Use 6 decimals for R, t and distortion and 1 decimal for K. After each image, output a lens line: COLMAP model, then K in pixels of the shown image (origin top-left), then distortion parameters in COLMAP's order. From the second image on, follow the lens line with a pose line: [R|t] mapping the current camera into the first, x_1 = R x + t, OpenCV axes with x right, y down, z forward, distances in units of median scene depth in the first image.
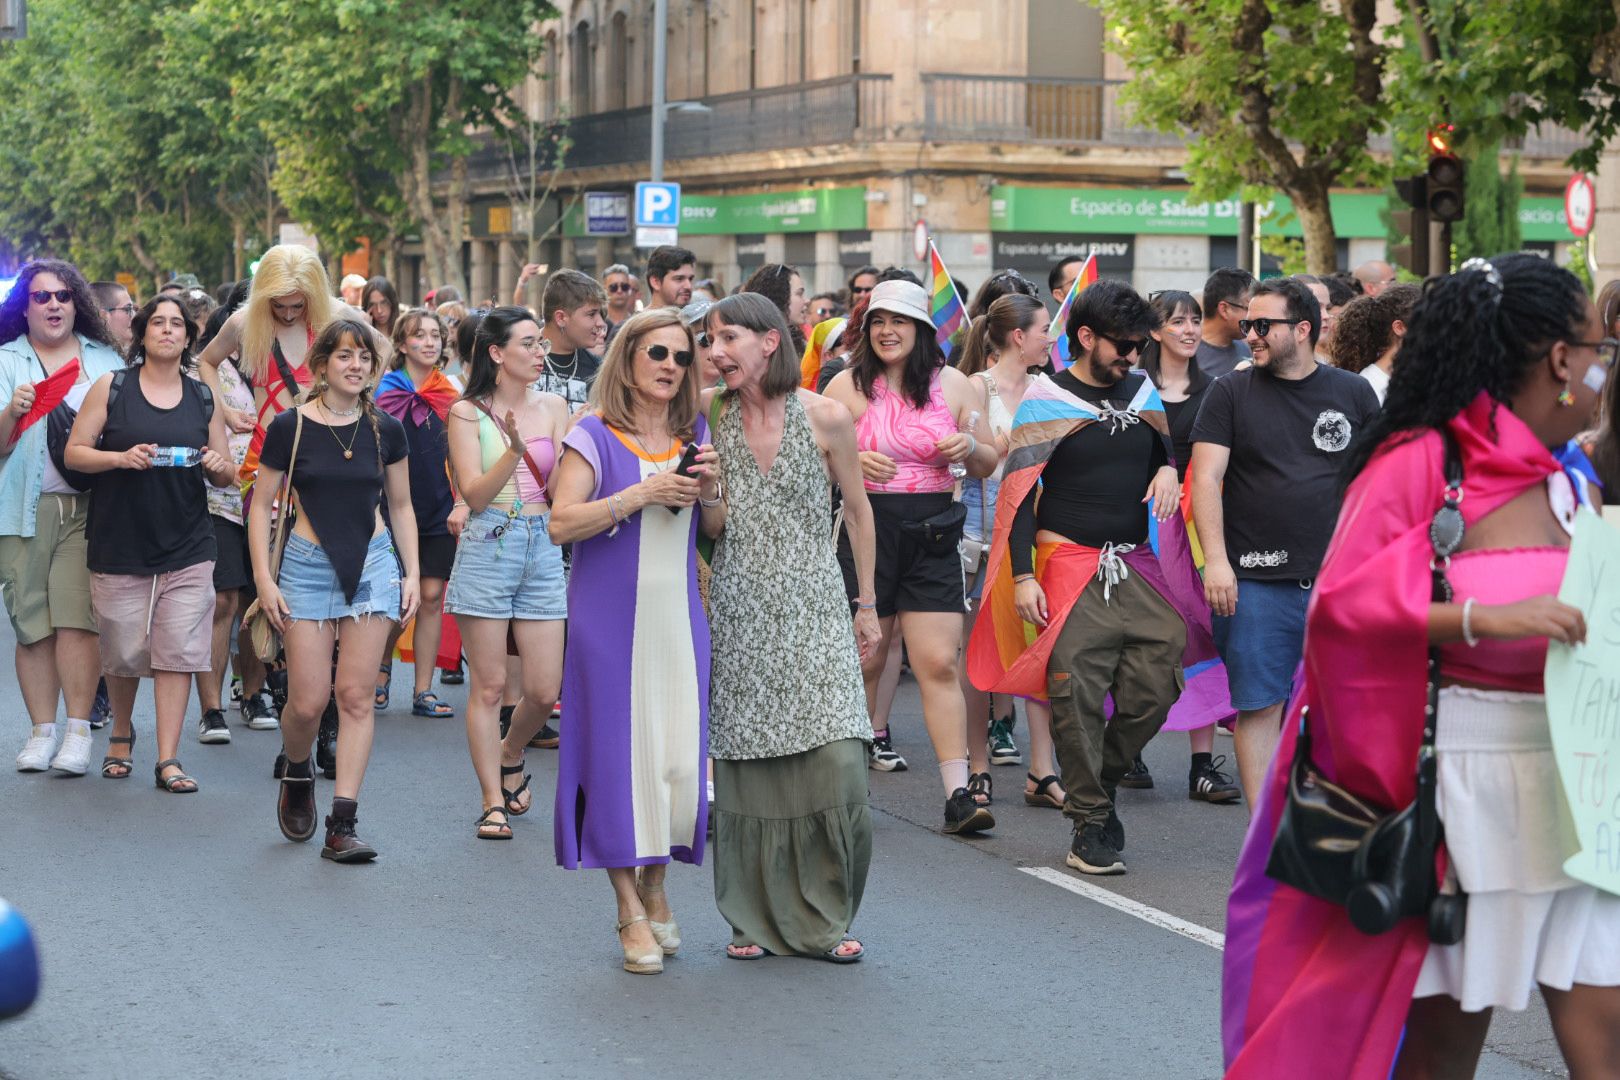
lens RADIAL K [[5047.6, 0, 865.4], [0, 5047.6, 536.8], [0, 0, 1]] dist [-0.044347, 3.670242]
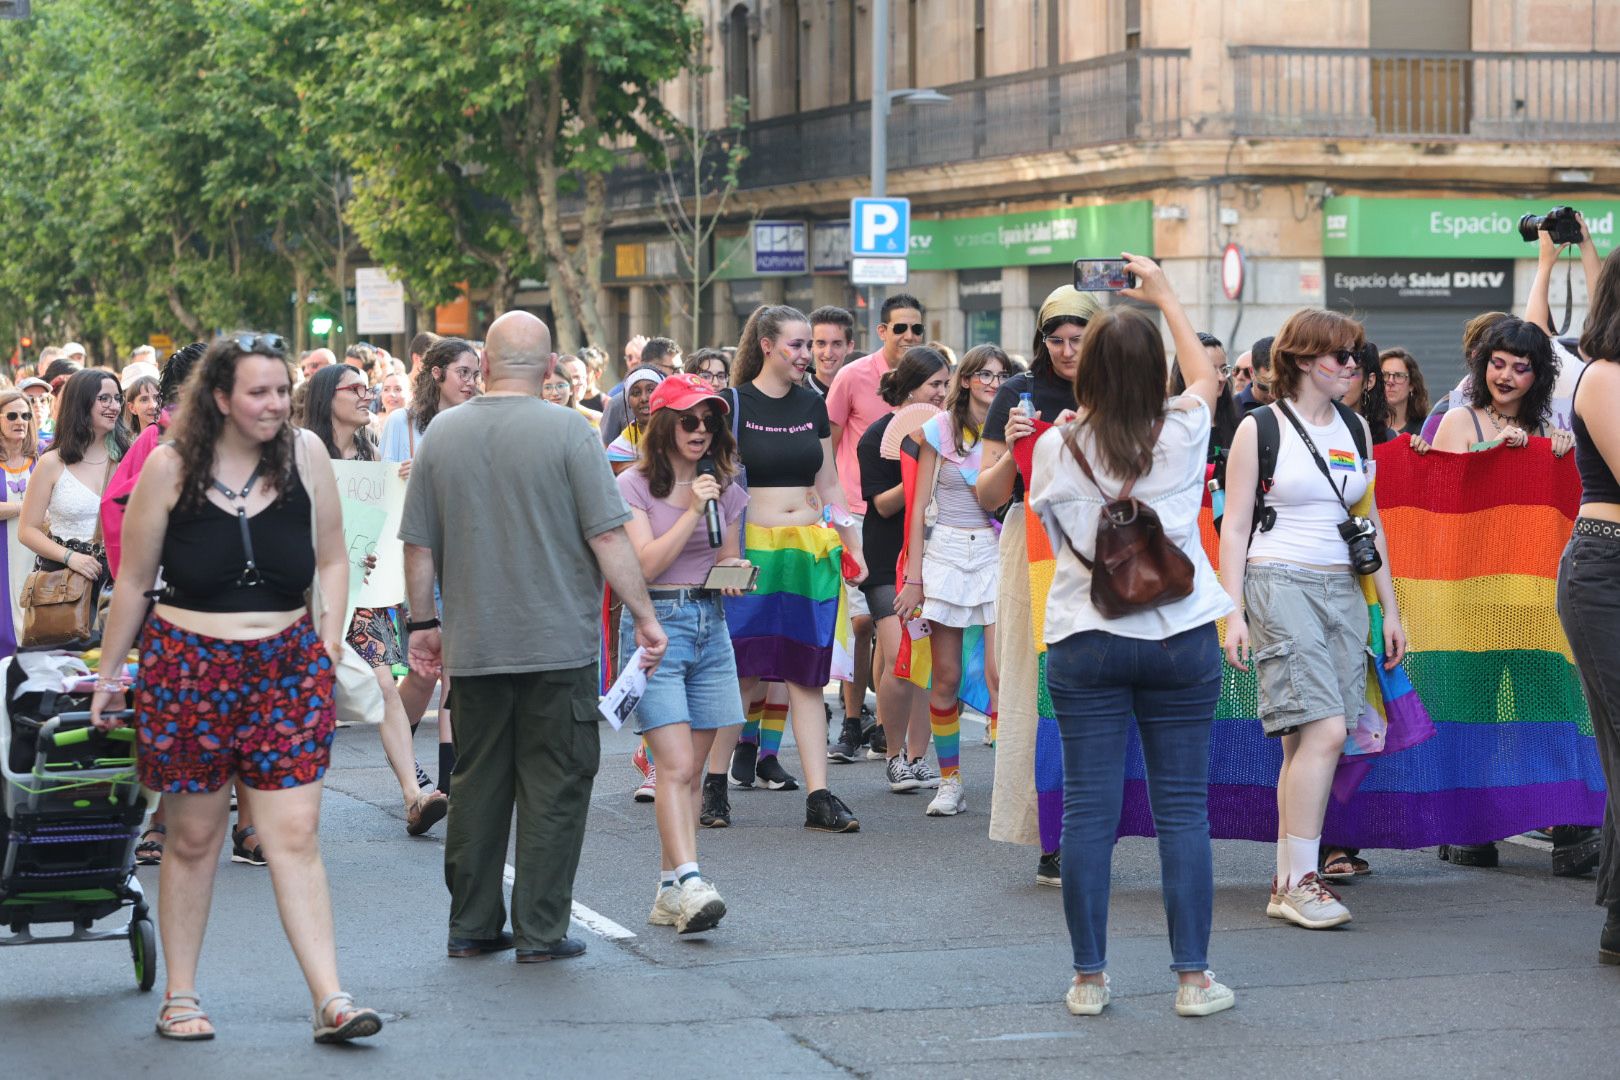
lens RADIAL K [[4691.9, 0, 807.9], [0, 4691.9, 571.9], [0, 0, 1]] dist [0.048803, 0.198840]
pose [[0.999887, -0.013462, -0.006626, -0.042641], [0.013451, 0.999908, -0.001637, -0.012604], [0.006648, 0.001548, 0.999977, 0.275085]]
